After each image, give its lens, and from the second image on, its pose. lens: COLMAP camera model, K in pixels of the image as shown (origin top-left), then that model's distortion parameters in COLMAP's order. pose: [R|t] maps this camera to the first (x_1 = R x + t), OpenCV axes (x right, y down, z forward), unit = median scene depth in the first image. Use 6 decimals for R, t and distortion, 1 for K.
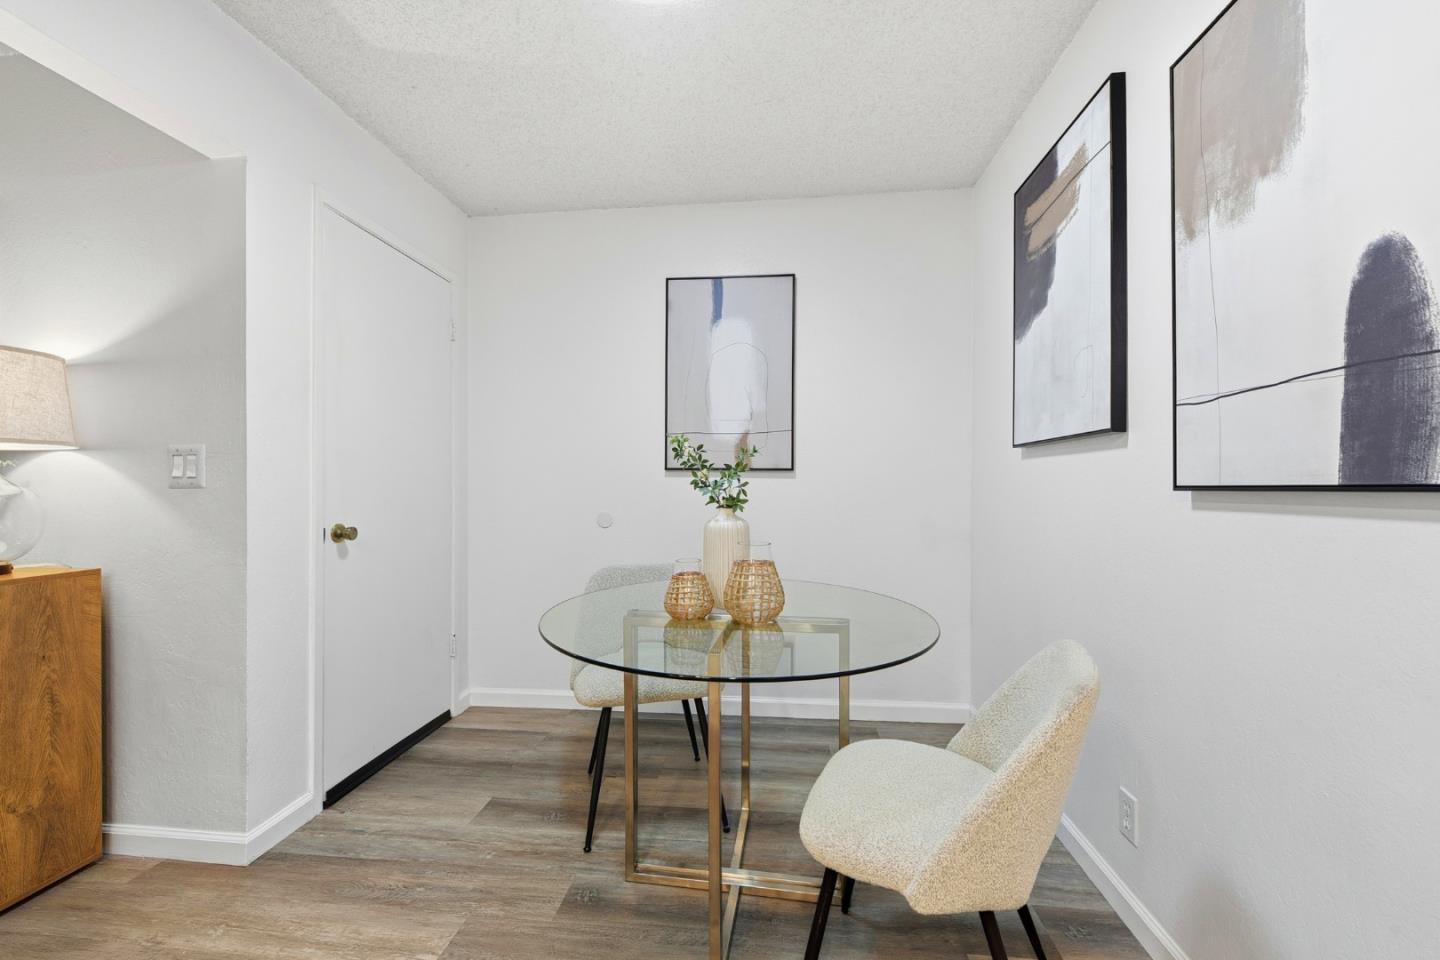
lens RADIAL K [[579.9, 0, 719.8], [0, 579.9, 480.9], [0, 0, 1]] dist [-0.008898, -0.000309]
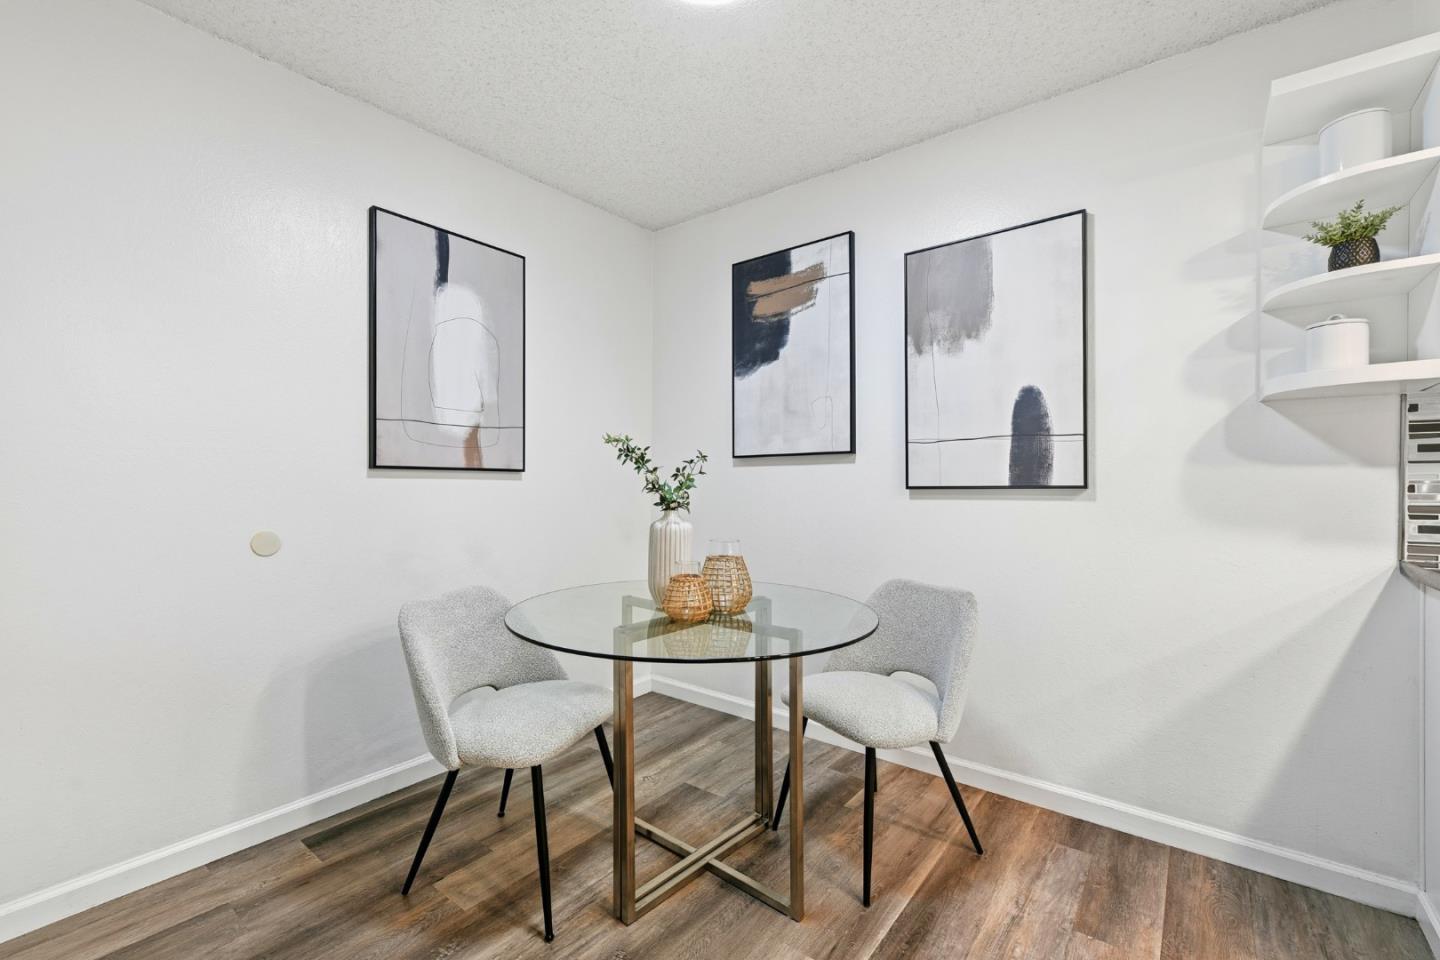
lens RADIAL K [[624.4, 0, 717.6], [0, 624.4, 484.3], [0, 0, 1]] dist [-0.000963, -0.000275]
pose [[0.522115, 0.001915, 0.852873, -1.272238], [-0.002773, 0.999996, -0.000548, 0.003453], [-0.852871, -0.002079, 0.522118, 0.512604]]
